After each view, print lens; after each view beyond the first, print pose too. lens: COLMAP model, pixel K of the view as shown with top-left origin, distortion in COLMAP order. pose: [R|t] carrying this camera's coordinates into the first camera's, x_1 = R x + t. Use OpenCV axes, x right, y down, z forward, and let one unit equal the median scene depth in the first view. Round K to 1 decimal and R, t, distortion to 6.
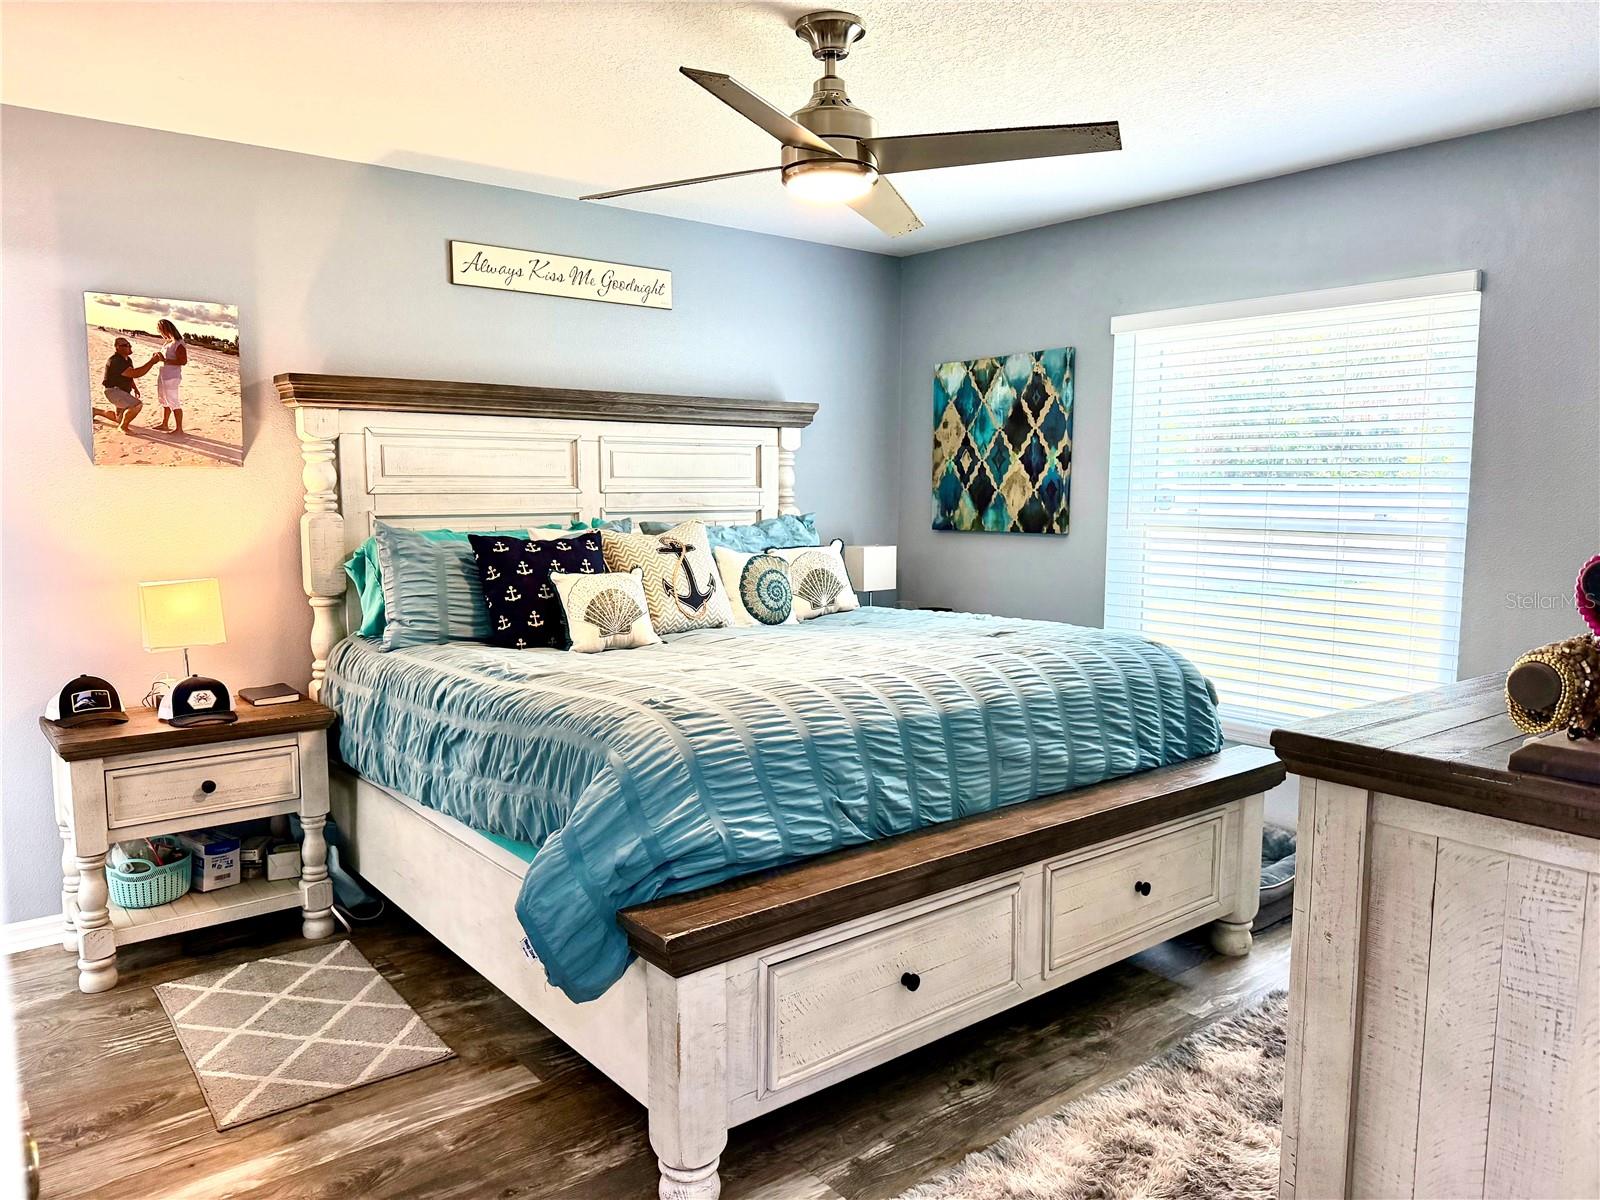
lens RADIAL K [[1126.9, 0, 800.0], [0, 1126.9, 600.0], [0, 0, 1]] dist [0.128432, -0.212164]
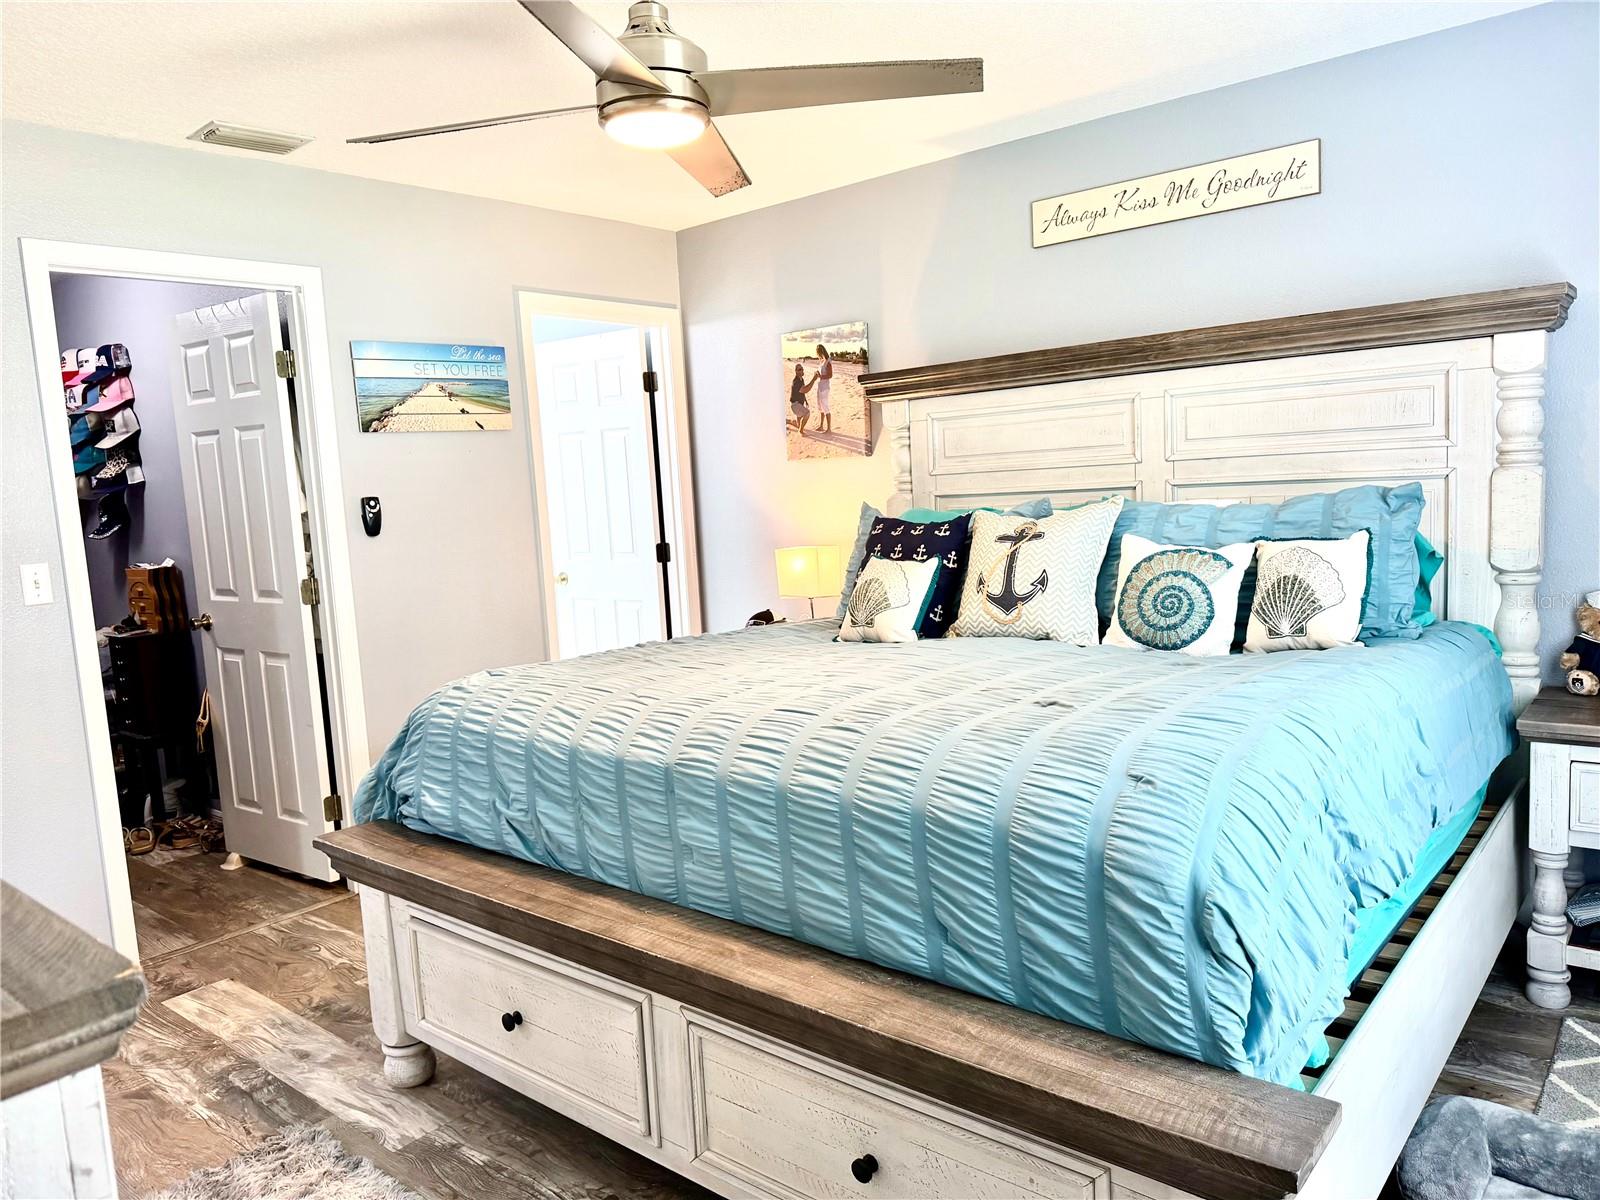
lens RADIAL K [[1126.9, 0, 800.0], [0, 1126.9, 600.0], [0, 0, 1]] dist [0.128432, -0.212164]
pose [[0.193374, 0.095690, -0.976448, 0.703938], [-0.050574, 0.994882, 0.087481, -0.067177], [0.979821, 0.032466, 0.197224, 0.722362]]
